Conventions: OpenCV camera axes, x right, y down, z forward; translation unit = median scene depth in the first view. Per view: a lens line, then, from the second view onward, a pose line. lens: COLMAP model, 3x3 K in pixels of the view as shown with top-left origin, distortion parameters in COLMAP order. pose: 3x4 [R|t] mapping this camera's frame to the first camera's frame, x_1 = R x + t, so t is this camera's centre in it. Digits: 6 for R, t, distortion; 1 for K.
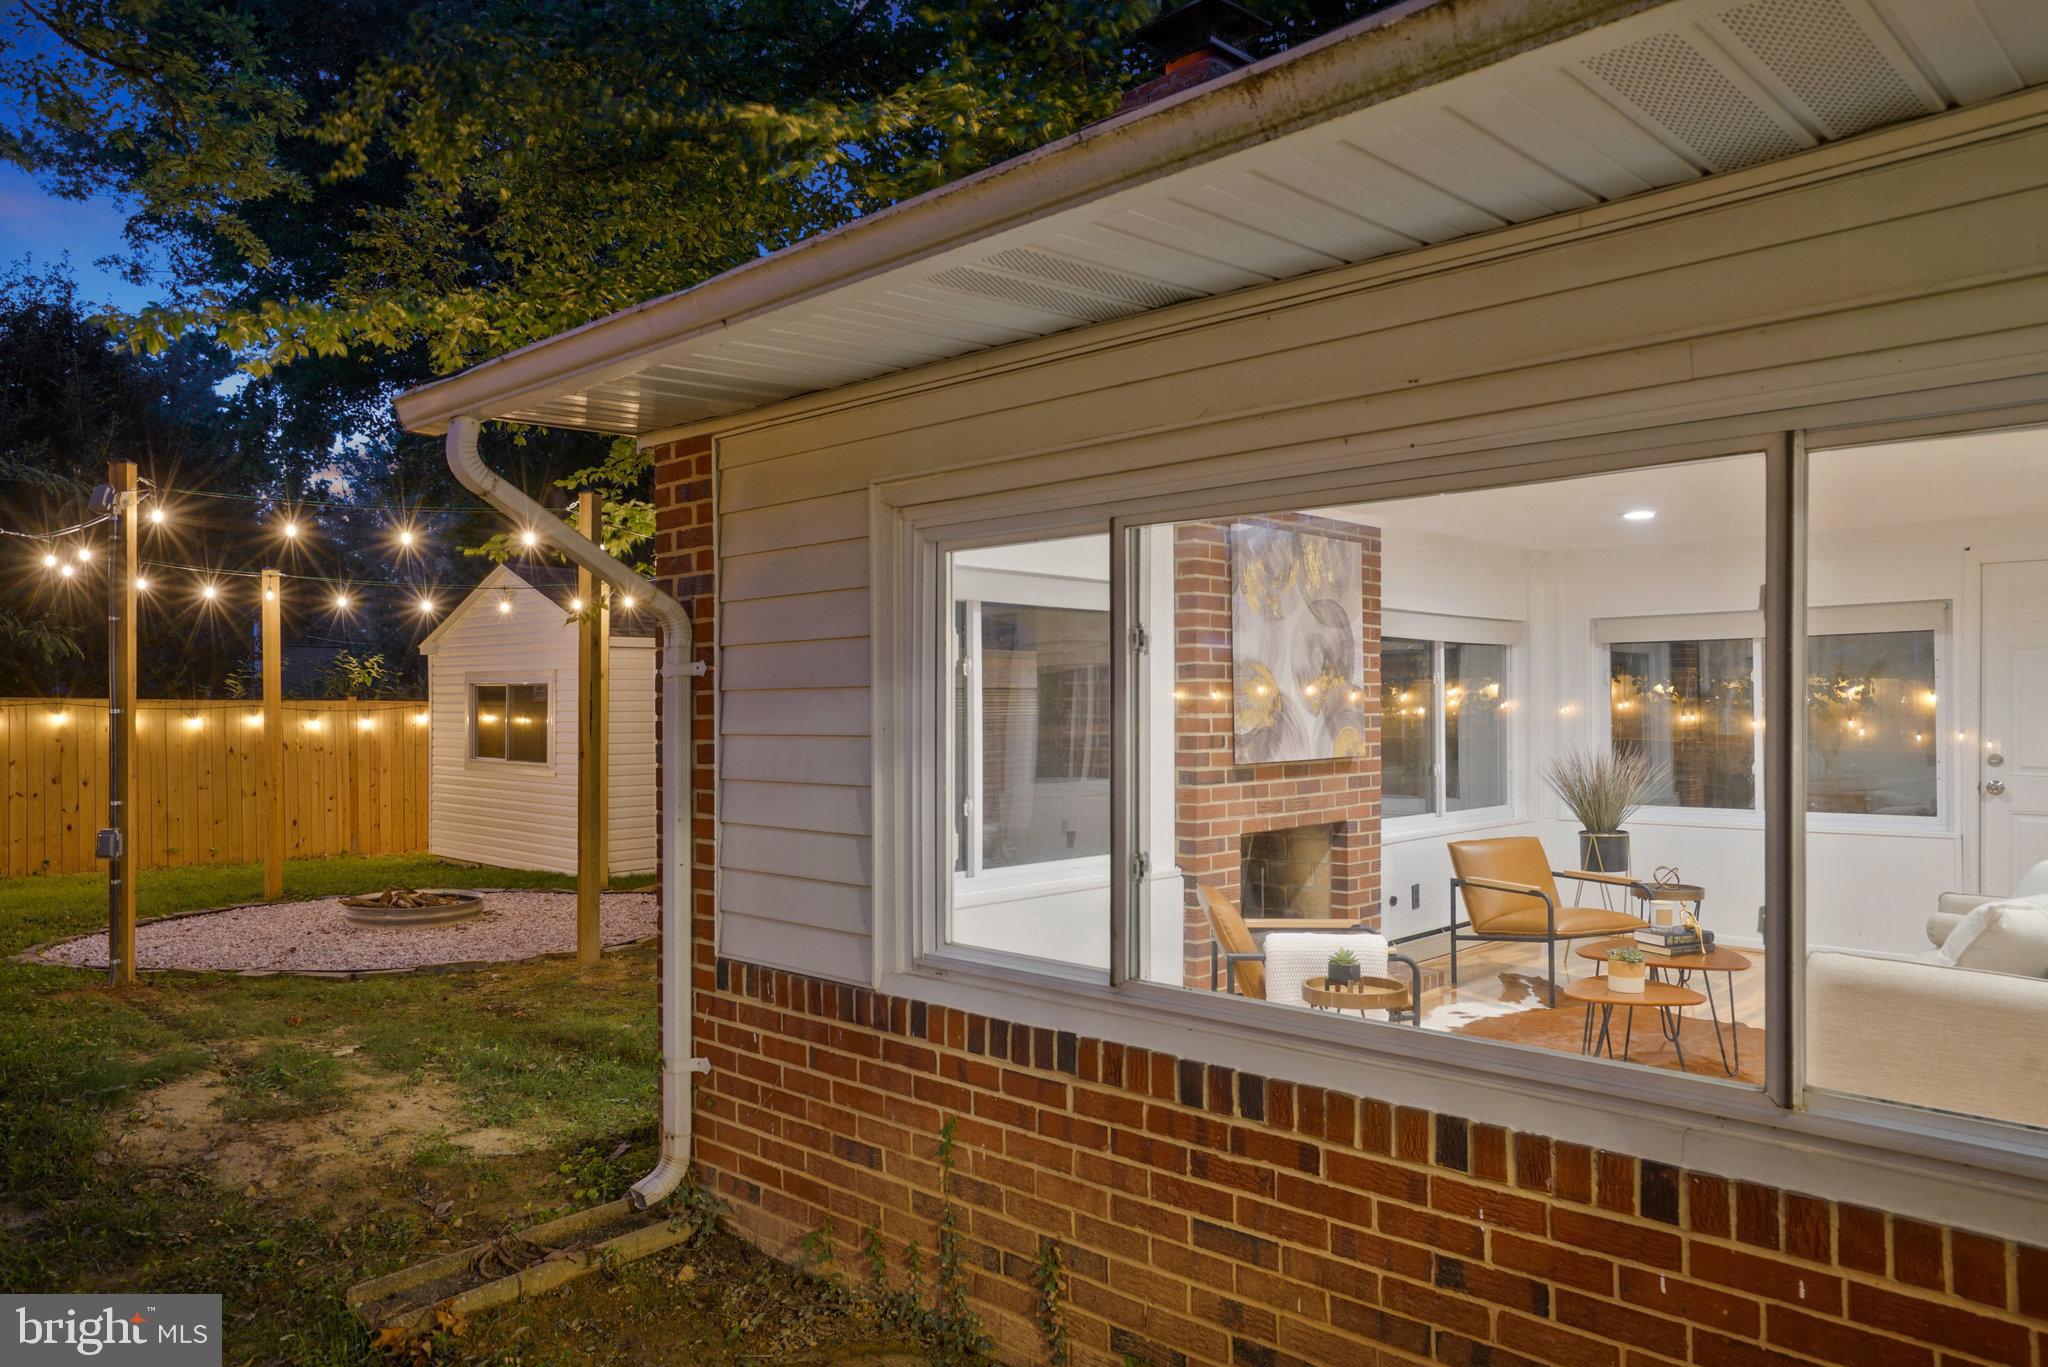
lens RADIAL K [[1357.6, 0, 1022.1], [0, 1357.6, 701.0], [0, 0, 1]] dist [0.010947, 0.007571]
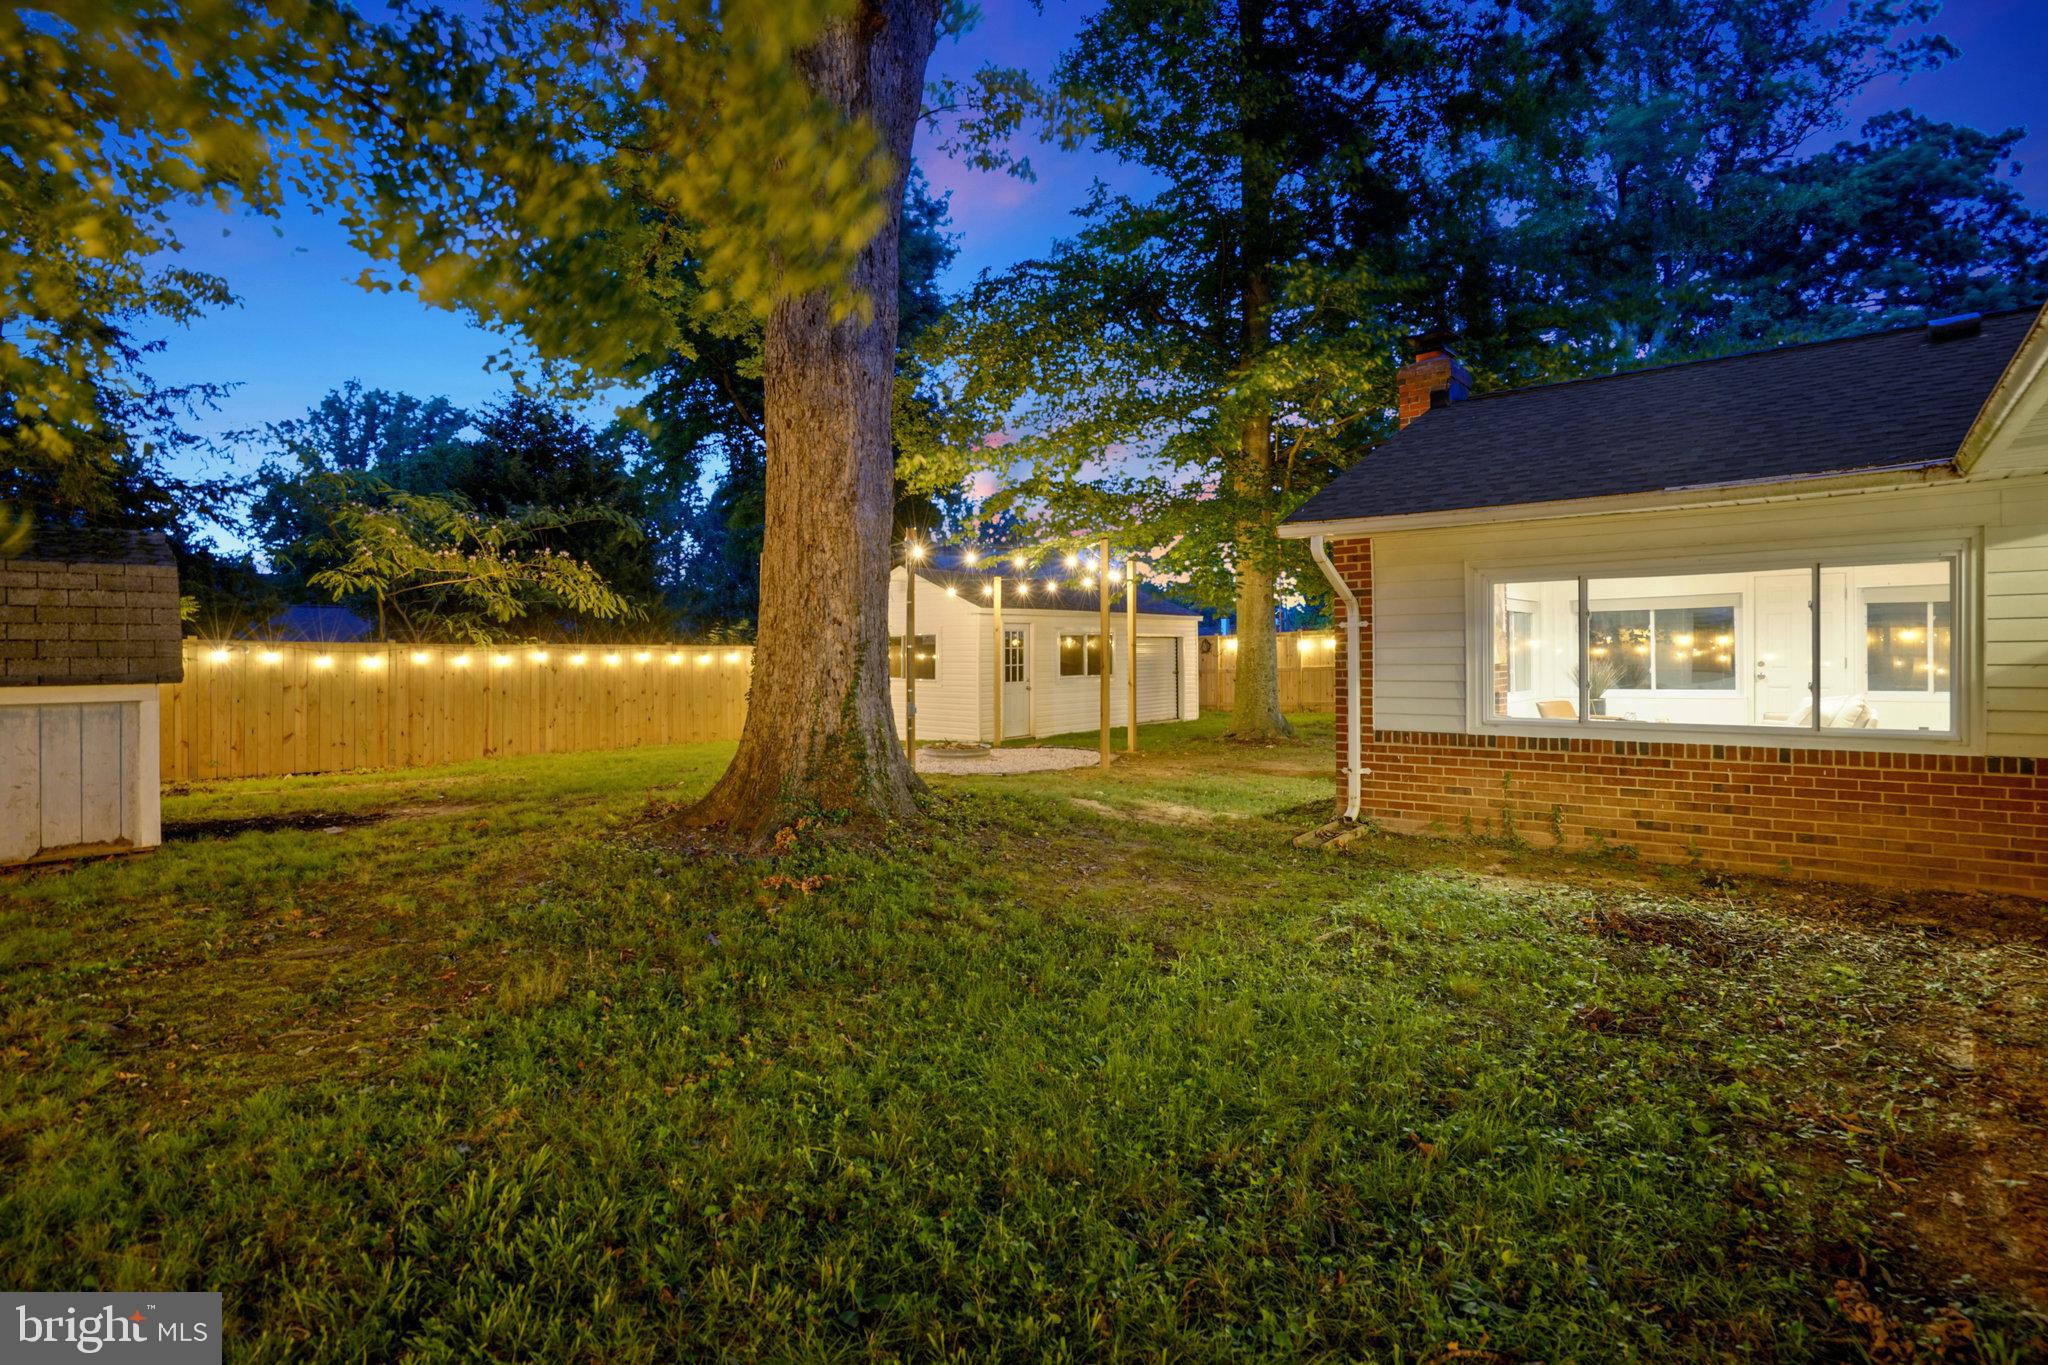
lens RADIAL K [[971.2, 0, 1024.8], [0, 971.2, 661.4], [0, 0, 1]] dist [-0.026830, -0.000838]
pose [[0.998564, -0.007076, 0.053101, -1.272745], [0.006576, 0.999932, 0.009579, 0.034426], [-0.053165, -0.009216, 0.998543, -1.107885]]
